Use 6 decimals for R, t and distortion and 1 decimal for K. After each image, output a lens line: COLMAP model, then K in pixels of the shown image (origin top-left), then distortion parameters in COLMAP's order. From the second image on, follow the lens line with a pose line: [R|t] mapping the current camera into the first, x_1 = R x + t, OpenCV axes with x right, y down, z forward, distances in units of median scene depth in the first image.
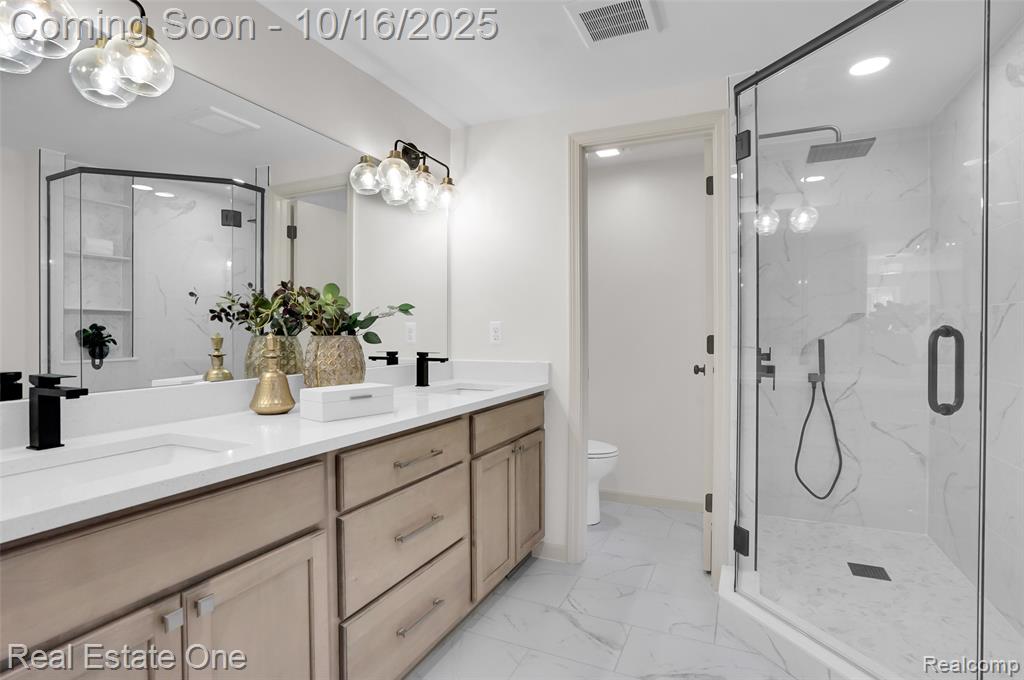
lens RADIAL K [[524.9, 0, 506.7], [0, 524.9, 335.4], [0, 0, 1]] dist [-0.034221, 0.008628]
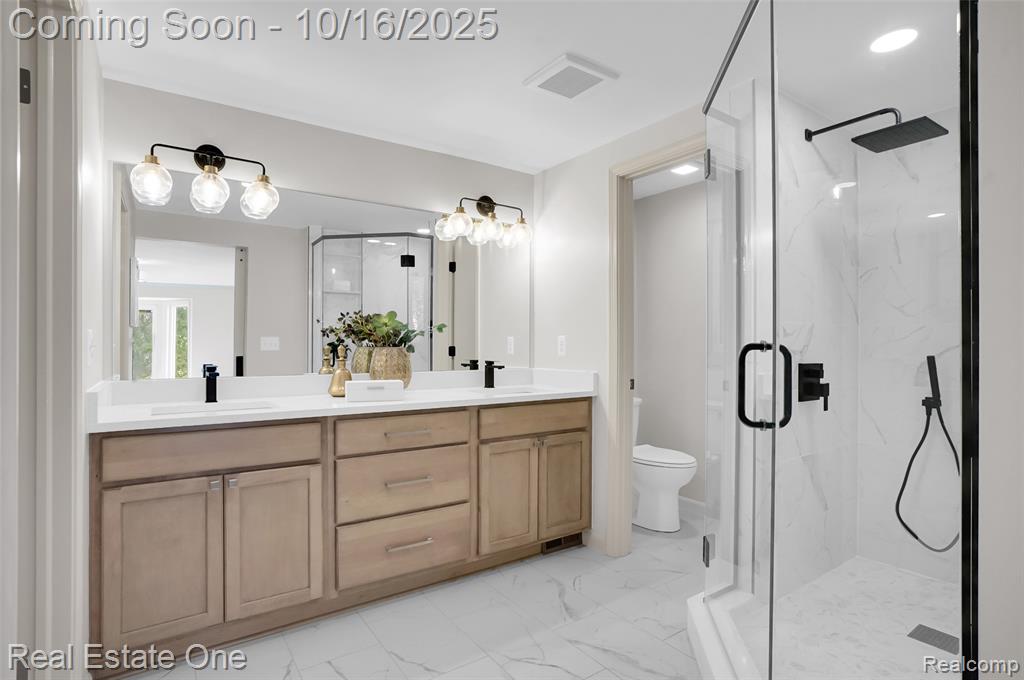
lens RADIAL K [[524.9, 0, 506.8], [0, 524.9, 343.8], [0, 0, 1]] dist [-0.034221, 0.008628]
pose [[0.855781, 0.004401, -0.517319, 0.526676], [-0.007750, 0.999961, -0.004313, -0.003577], [0.517279, 0.007700, 0.855782, -0.059697]]
